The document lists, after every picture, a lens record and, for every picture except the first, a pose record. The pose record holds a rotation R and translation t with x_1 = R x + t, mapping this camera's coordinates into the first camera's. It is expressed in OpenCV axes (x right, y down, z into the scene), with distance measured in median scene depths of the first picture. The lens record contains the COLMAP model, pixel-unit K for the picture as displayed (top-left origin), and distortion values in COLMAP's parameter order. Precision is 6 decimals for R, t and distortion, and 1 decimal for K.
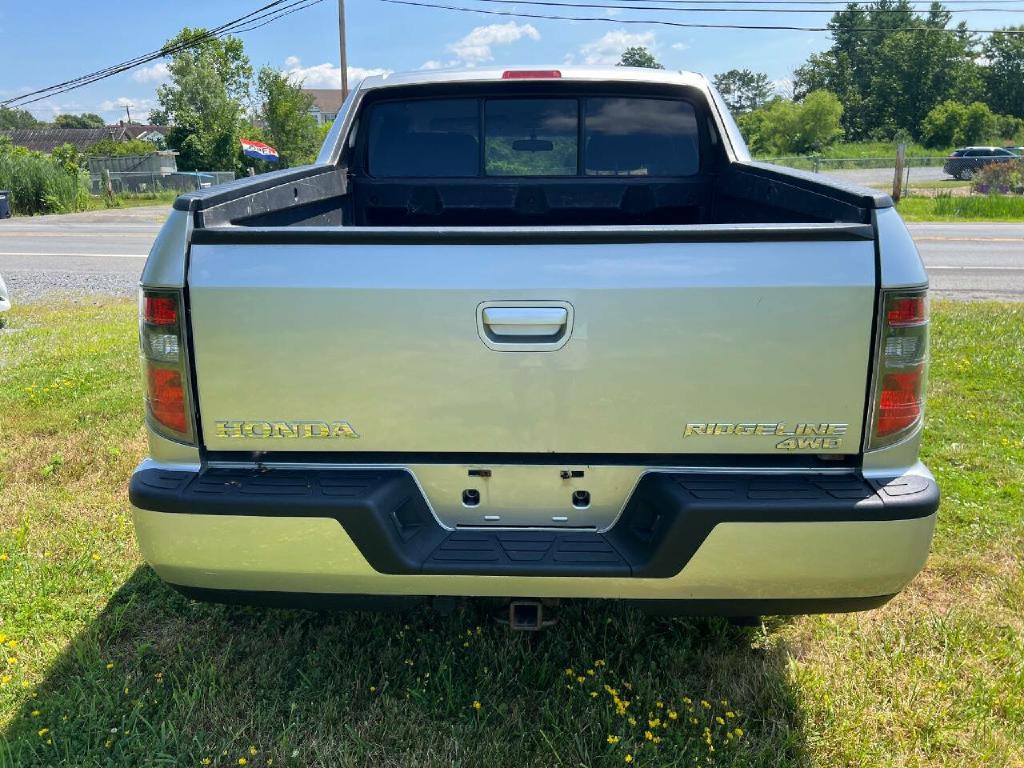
lens RADIAL K [[791.8, 0, 511.3], [0, 791.8, 381.8], [0, 0, 1]] dist [0.037175, -0.042804]
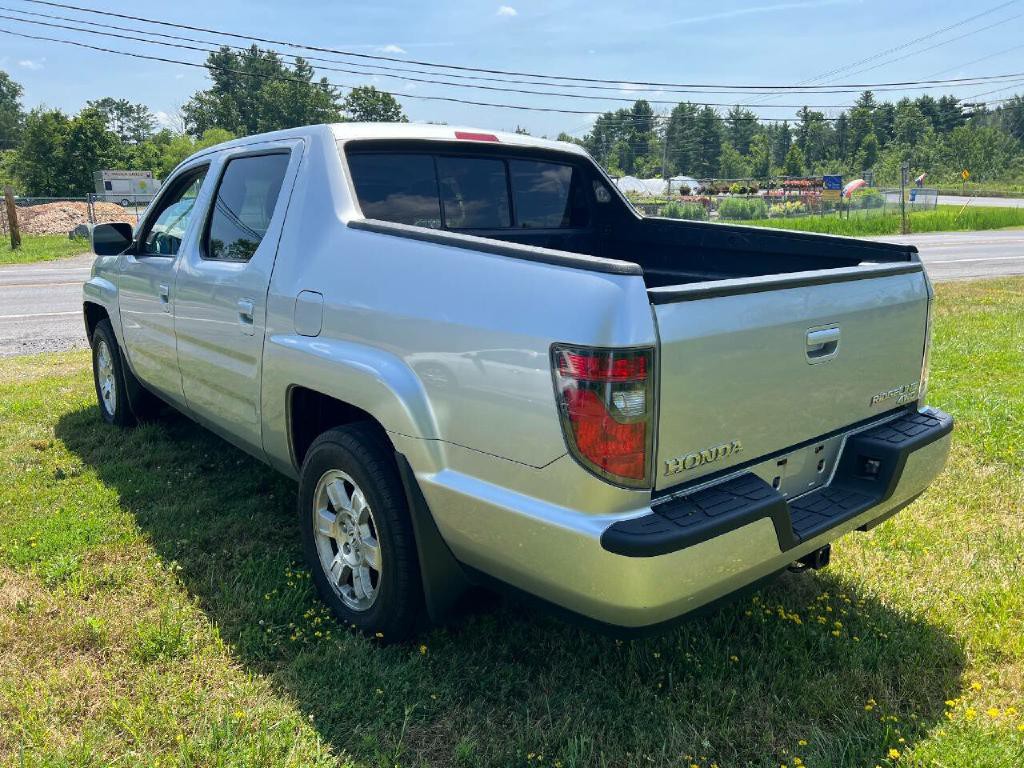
lens RADIAL K [[783.6, 0, 513.2], [0, 783.6, 385.2], [0, 0, 1]] dist [0.020116, 0.012082]
pose [[0.740385, -0.142959, 0.656804, -1.194017], [0.164578, 0.985935, 0.029075, -0.119690], [-0.651723, 0.086569, 0.753500, 0.301778]]
